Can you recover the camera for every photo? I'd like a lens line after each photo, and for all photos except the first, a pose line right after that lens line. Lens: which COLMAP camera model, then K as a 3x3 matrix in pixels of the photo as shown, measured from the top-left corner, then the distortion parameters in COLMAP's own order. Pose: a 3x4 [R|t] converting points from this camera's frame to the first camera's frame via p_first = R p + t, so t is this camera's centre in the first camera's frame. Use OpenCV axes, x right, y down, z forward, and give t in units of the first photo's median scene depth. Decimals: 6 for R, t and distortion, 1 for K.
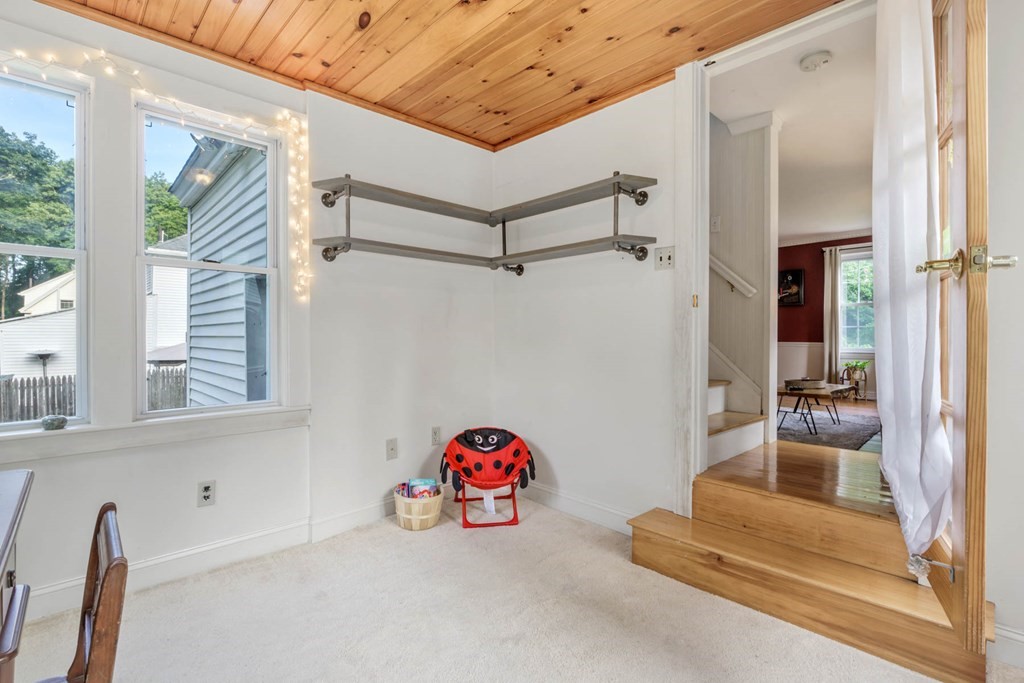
lens RADIAL K [[474.3, 0, 517.2], [0, 474.3, 344.0], [0, 0, 1]] dist [-0.000616, -0.000260]
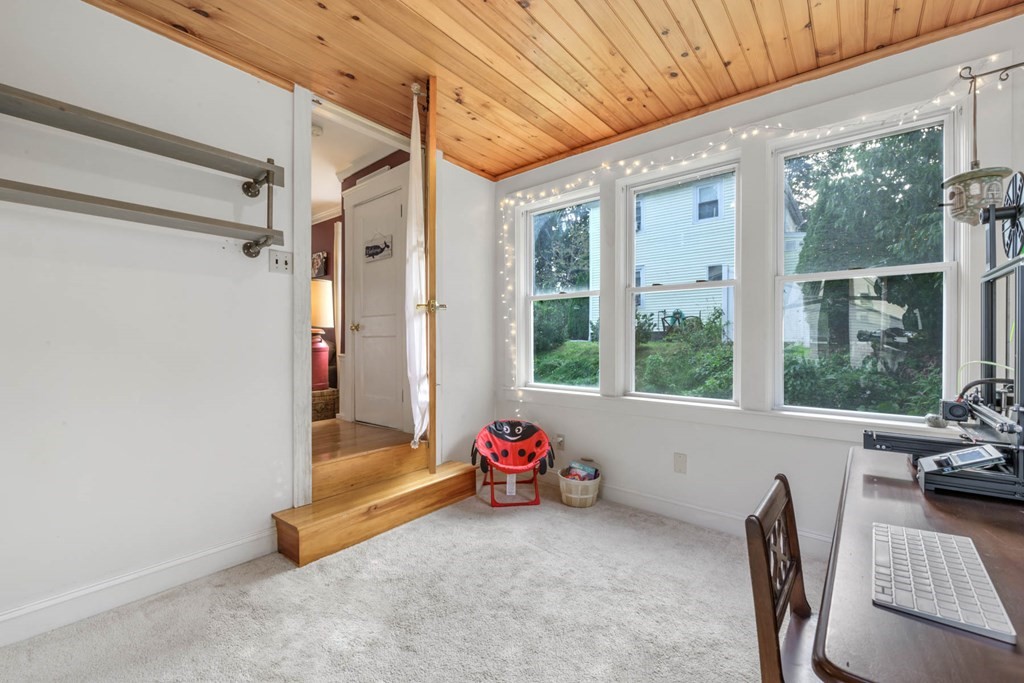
lens RADIAL K [[420.8, 0, 510.0], [0, 420.8, 344.6], [0, 0, 1]] dist [0.000082, -0.000020]
pose [[-0.108082, -0.021249, 0.993915, -0.702976], [0.009753, 0.999701, 0.022433, -0.022488], [-0.994094, 0.012118, -0.107842, 0.681831]]
